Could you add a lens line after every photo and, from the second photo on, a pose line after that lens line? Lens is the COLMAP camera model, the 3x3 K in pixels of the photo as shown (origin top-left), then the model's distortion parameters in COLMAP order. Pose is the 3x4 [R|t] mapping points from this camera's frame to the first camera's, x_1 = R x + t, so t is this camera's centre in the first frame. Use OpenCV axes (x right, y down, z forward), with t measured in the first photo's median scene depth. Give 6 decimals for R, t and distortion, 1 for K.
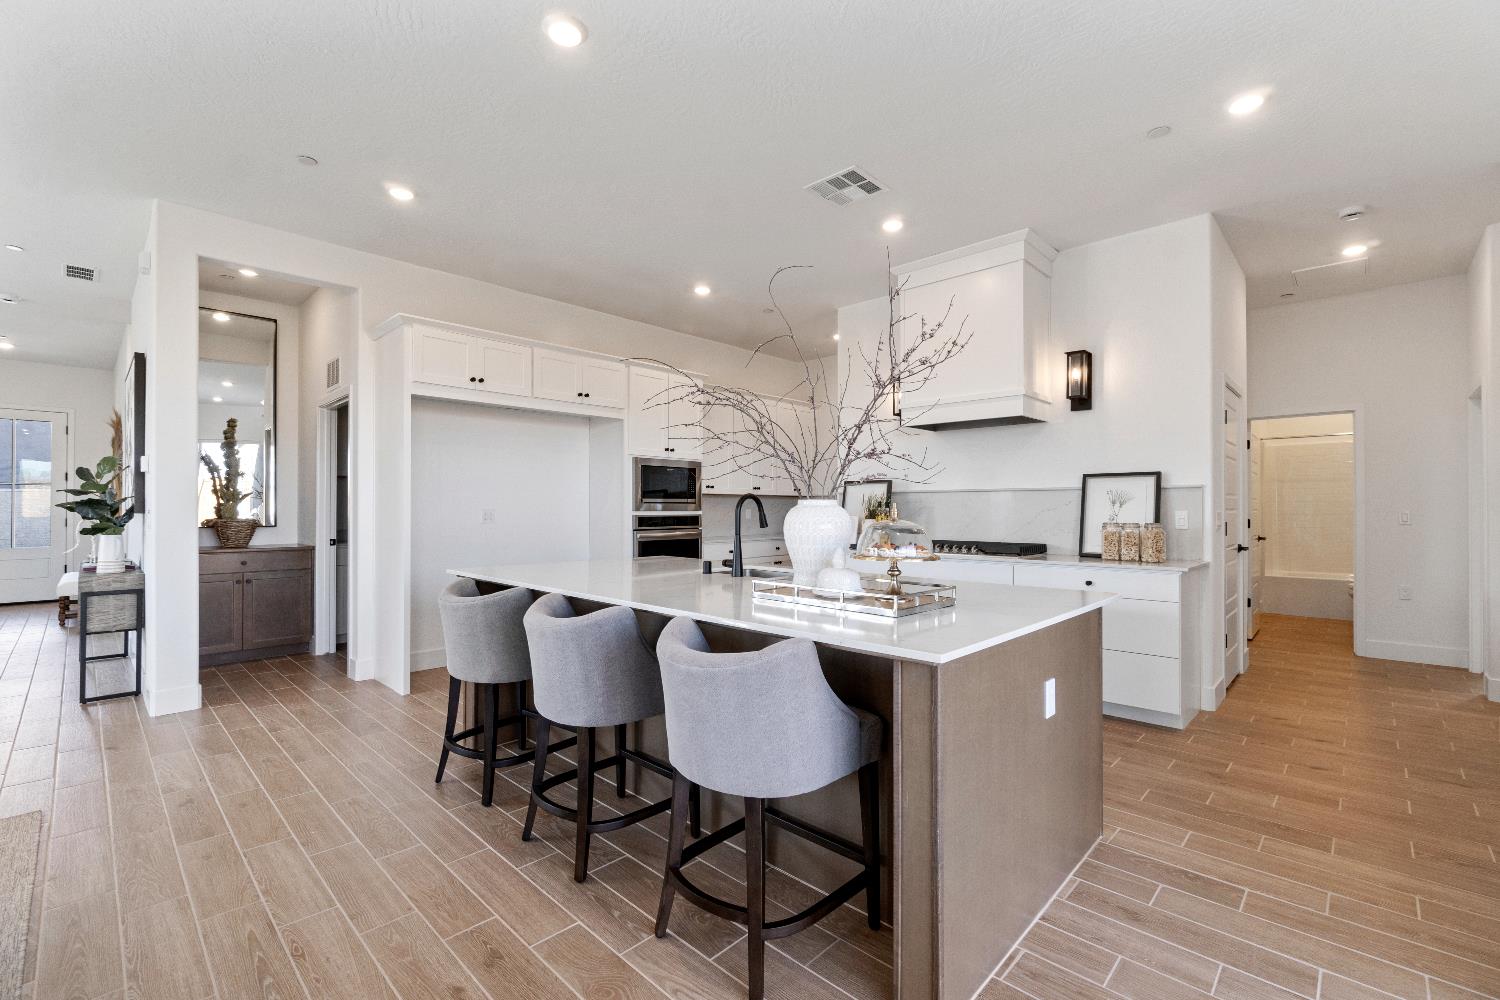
lens RADIAL K [[654.8, 0, 750.0], [0, 654.8, 500.0], [0, 0, 1]] dist [-0.002042, -0.000150]
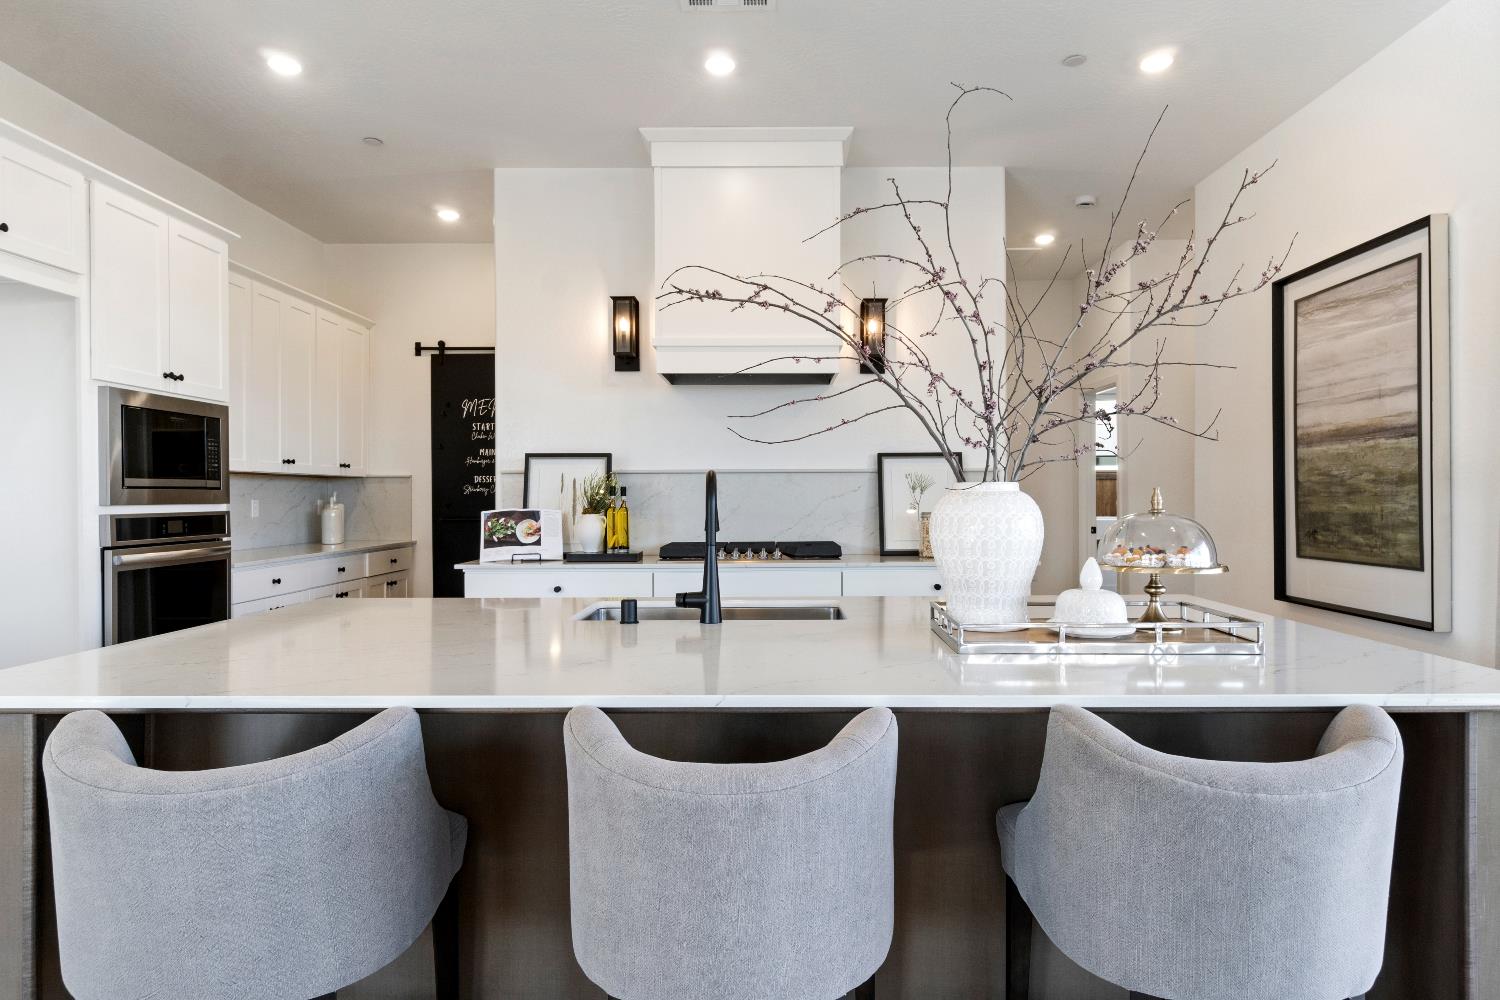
lens RADIAL K [[886.6, 0, 775.5], [0, 886.6, 500.4], [0, 0, 1]] dist [-0.000357, -0.000142]
pose [[0.717487, -0.008581, 0.696519, -0.284250], [-0.003121, 0.999874, 0.015533, 0.001947], [-0.696565, -0.013318, 0.717370, 0.250253]]
